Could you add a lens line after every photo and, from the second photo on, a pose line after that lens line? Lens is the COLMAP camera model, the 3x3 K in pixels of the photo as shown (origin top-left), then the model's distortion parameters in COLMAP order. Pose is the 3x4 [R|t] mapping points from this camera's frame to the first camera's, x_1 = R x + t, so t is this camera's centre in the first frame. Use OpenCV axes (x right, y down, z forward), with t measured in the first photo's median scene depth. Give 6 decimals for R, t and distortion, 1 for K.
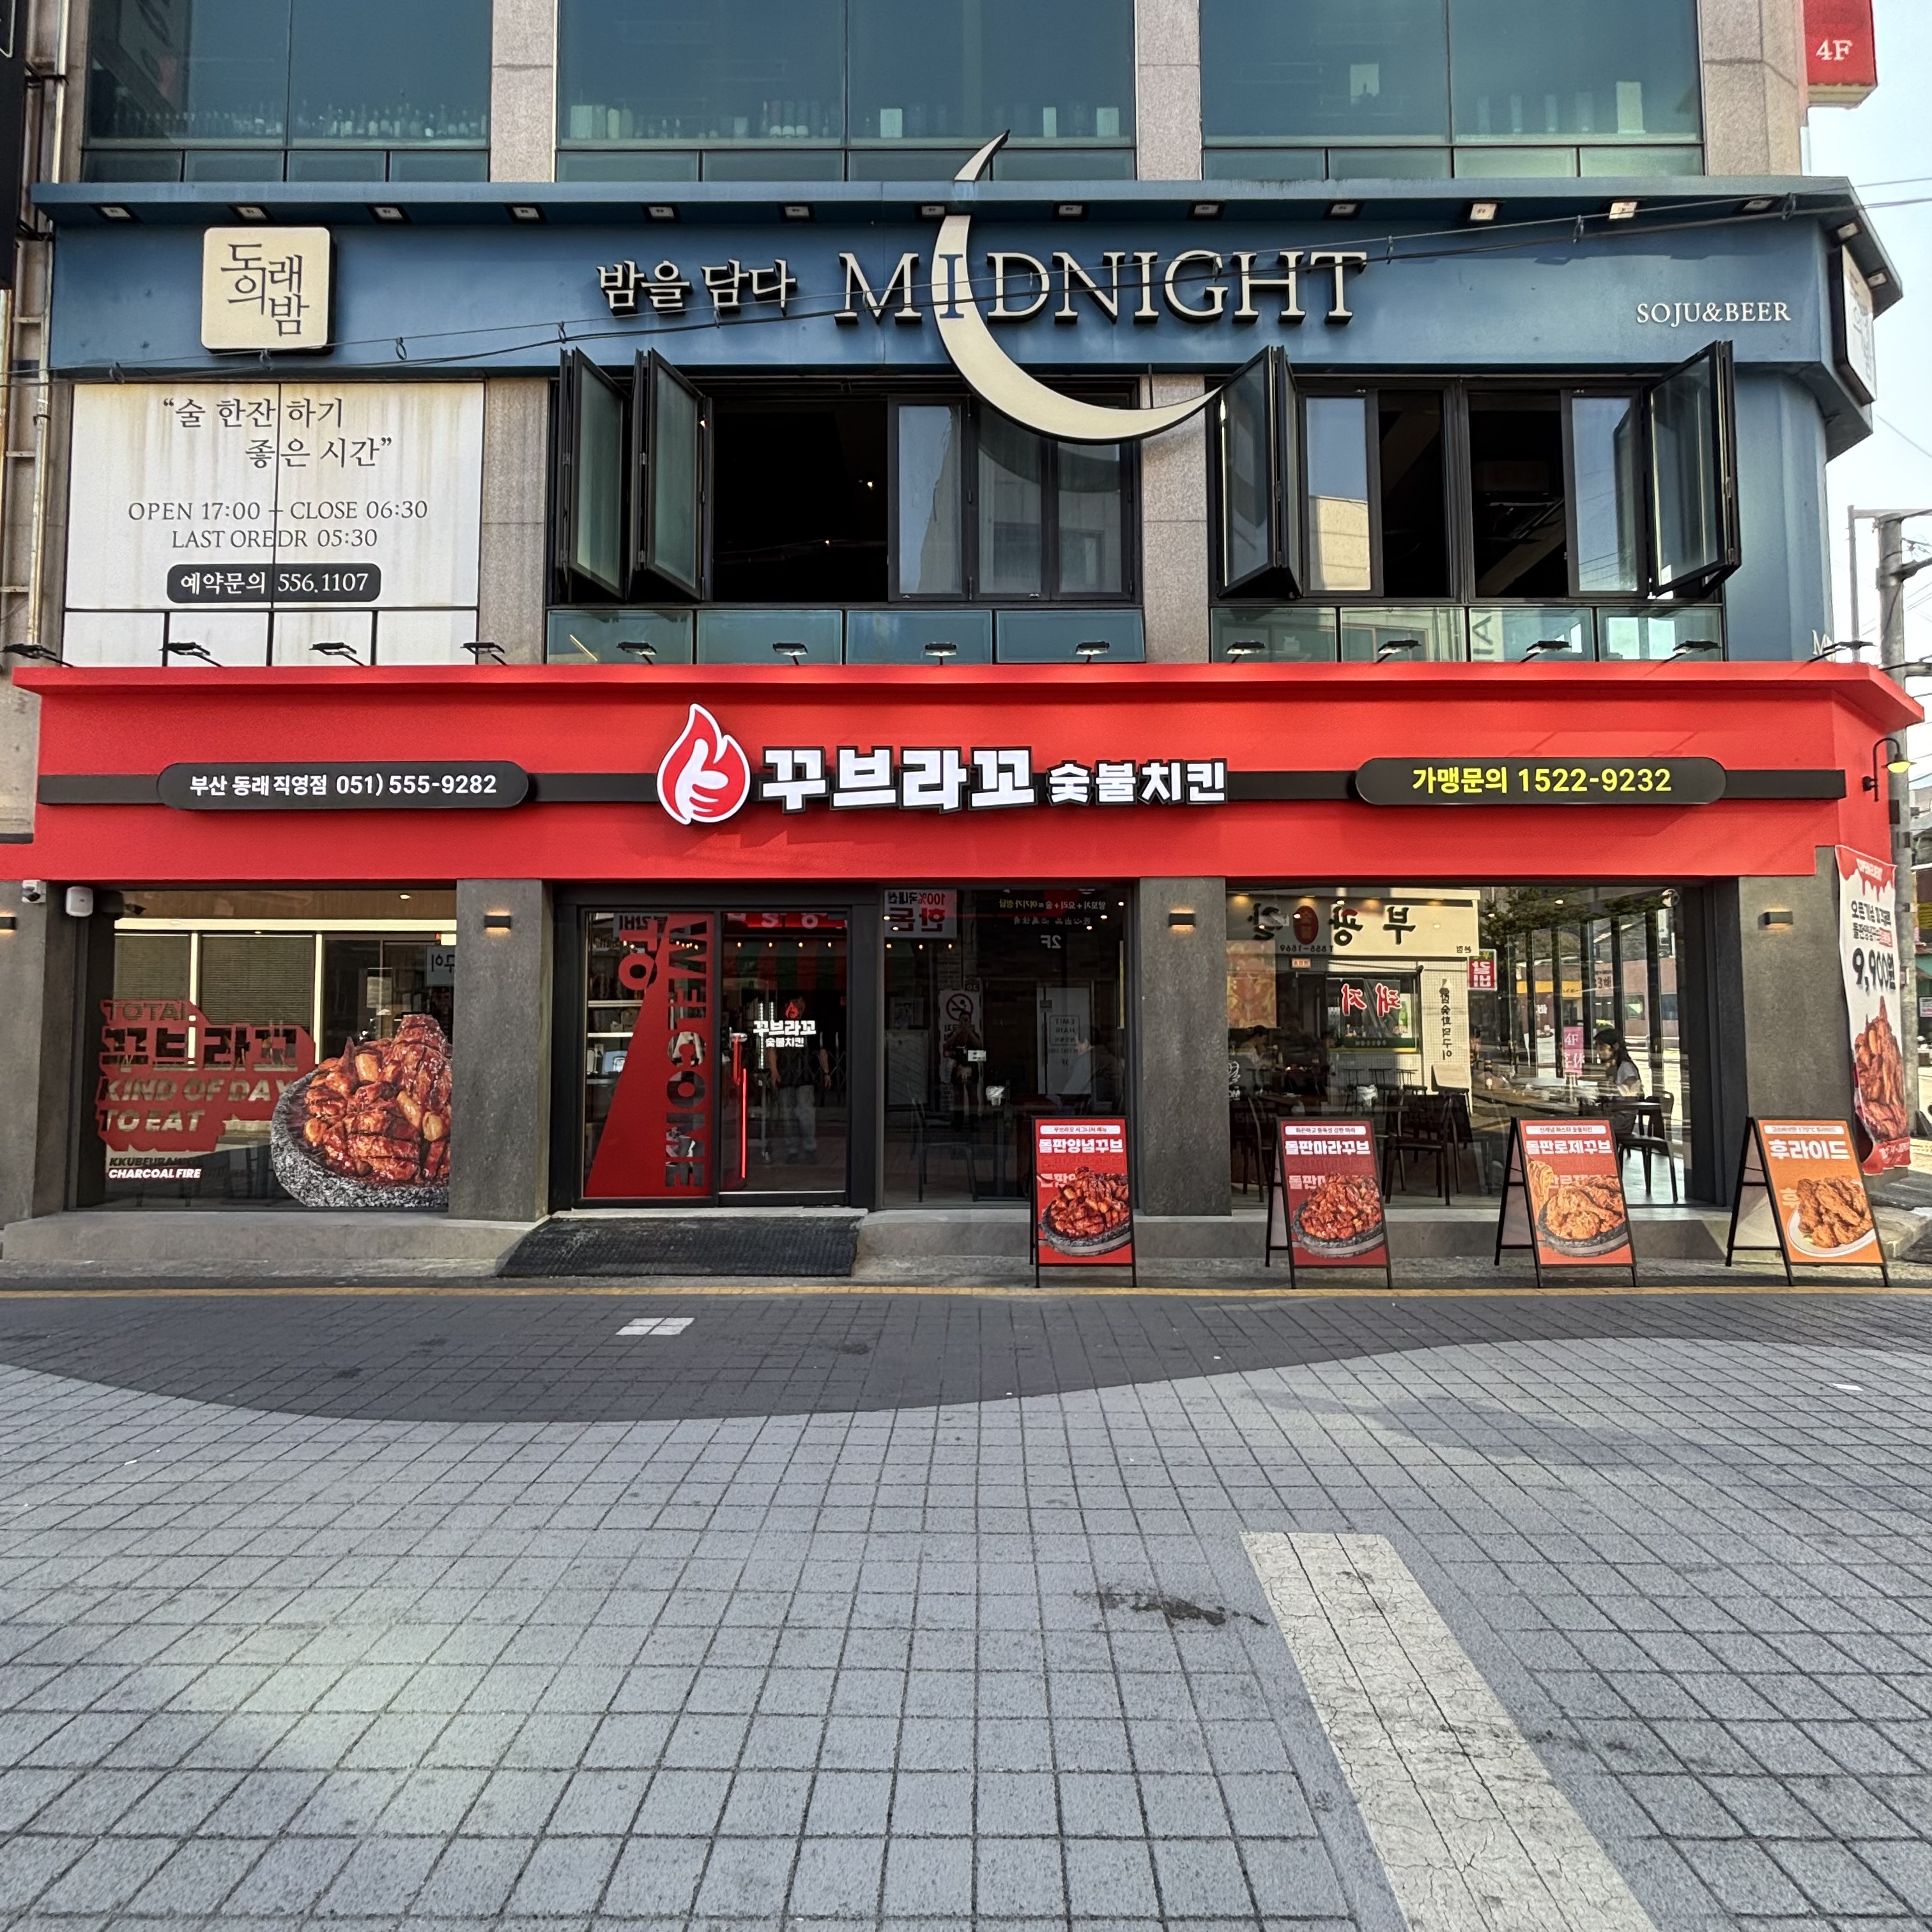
lens RADIAL K [[1040.9, 0, 964.4], [0, 1040.9, 962.9], [0, 0, 1]] dist [-0.005775, -0.004045]
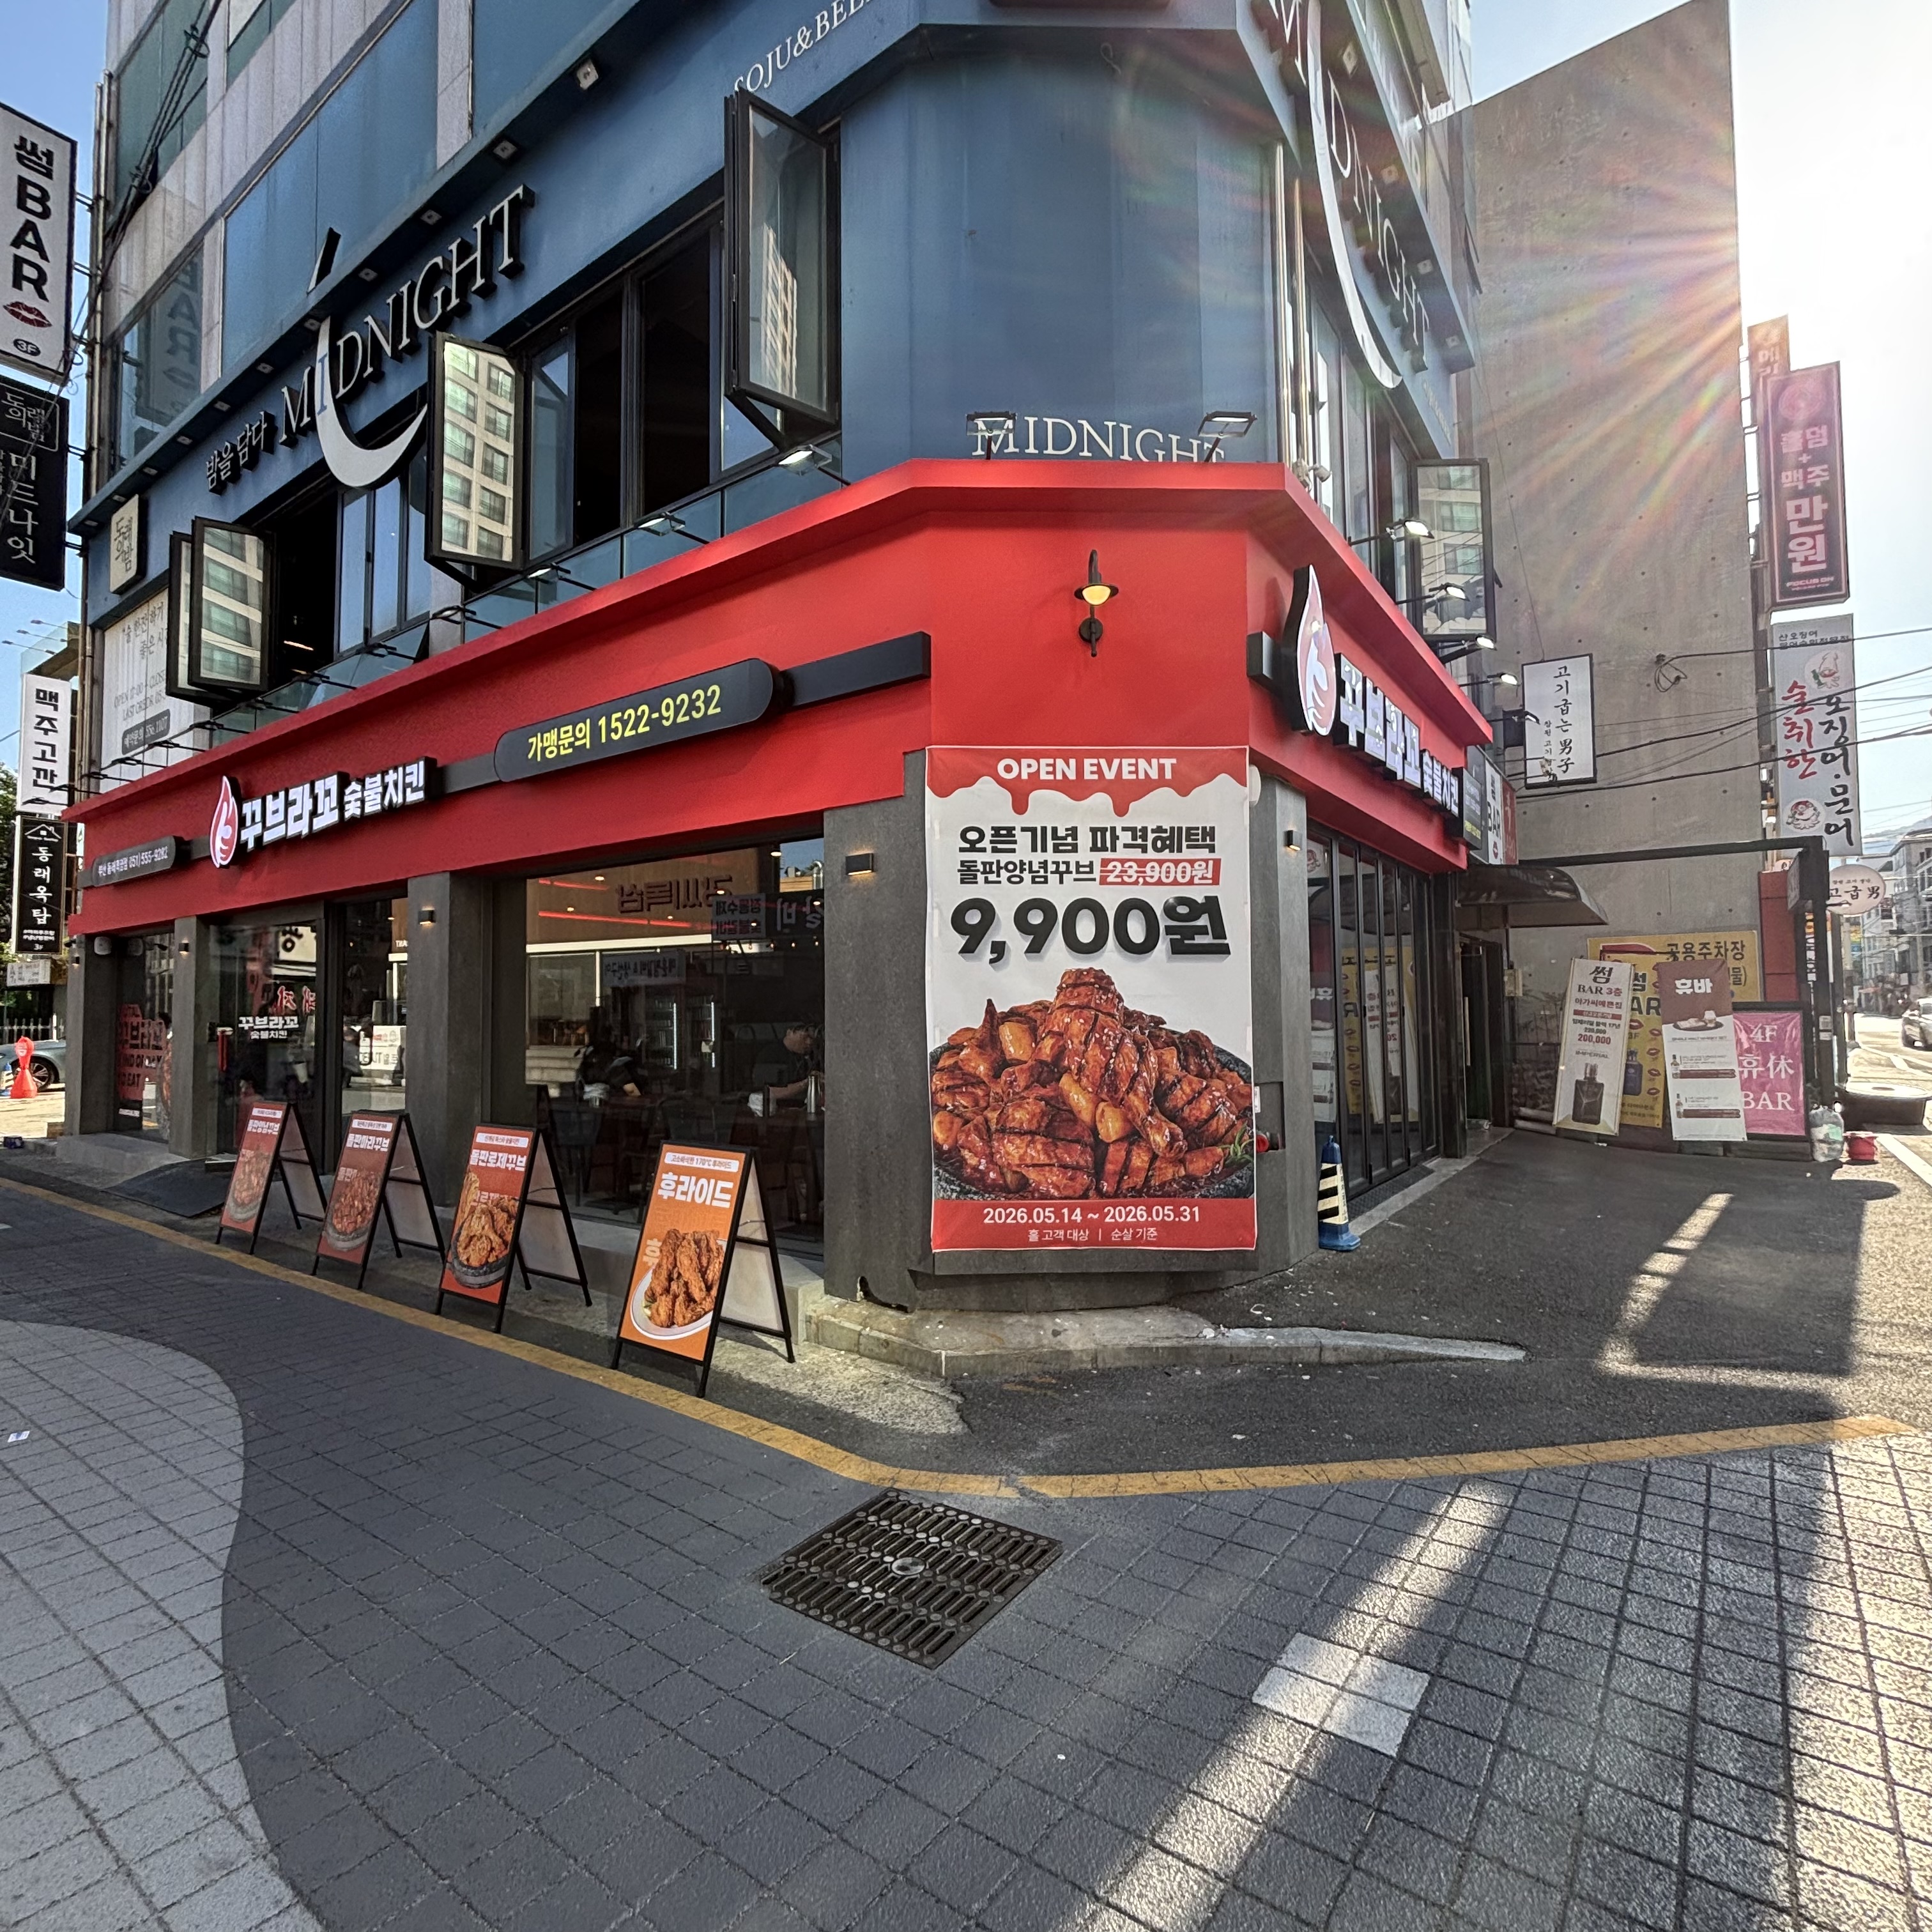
lens RADIAL K [[1040.9, 0, 964.0], [0, 1040.9, 967.1], [0, 0, 1]] dist [-0.005775, -0.004045]
pose [[0.821812, -0.032291, -0.568843, 1.256582], [0.037746, 0.999285, -0.002193, 0.030705], [0.568507, -0.019670, 0.822443, 0.465197]]
